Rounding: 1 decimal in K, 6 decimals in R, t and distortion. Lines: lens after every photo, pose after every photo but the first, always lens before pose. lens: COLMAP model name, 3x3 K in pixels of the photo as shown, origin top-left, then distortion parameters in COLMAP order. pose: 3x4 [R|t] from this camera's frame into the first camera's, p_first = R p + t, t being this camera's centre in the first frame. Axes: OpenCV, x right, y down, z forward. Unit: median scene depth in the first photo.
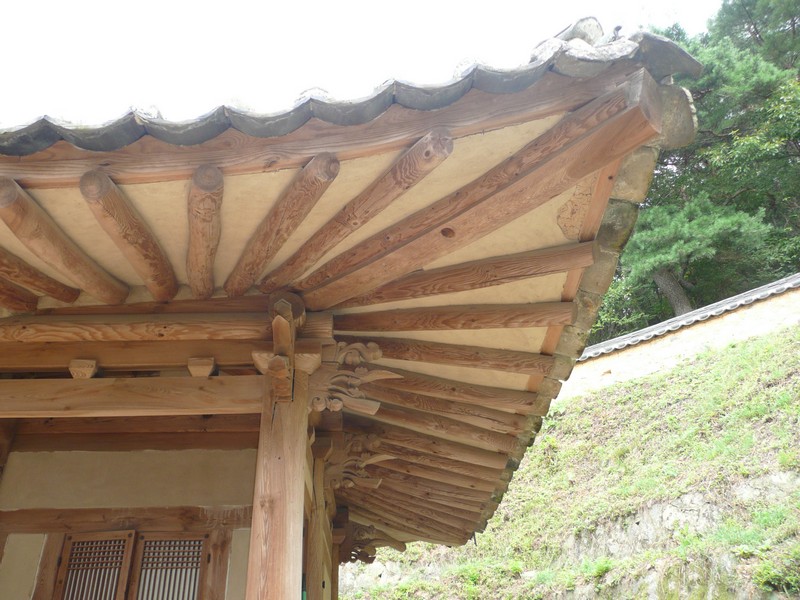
lens RADIAL K [[667.6, 0, 397.9], [0, 667.6, 300.2], [0, 0, 1]] dist [-0.039753, 0.030474]
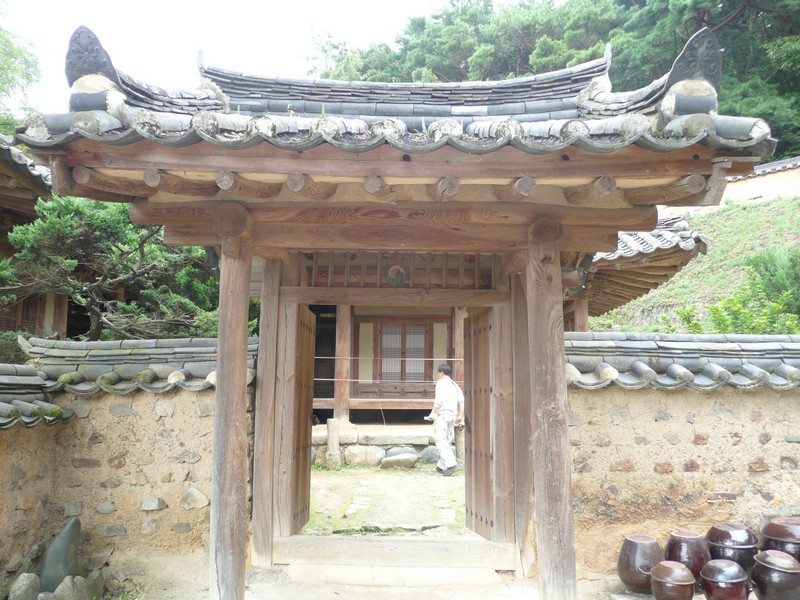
lens RADIAL K [[667.6, 0, 400.6], [0, 667.6, 300.2], [0, 0, 1]] dist [-0.039753, 0.030474]
pose [[0.998413, 0.032083, -0.046275, -0.378688], [-0.010946, 0.916712, 0.399400, -0.484608], [0.055235, -0.398259, 0.915608, -0.908419]]
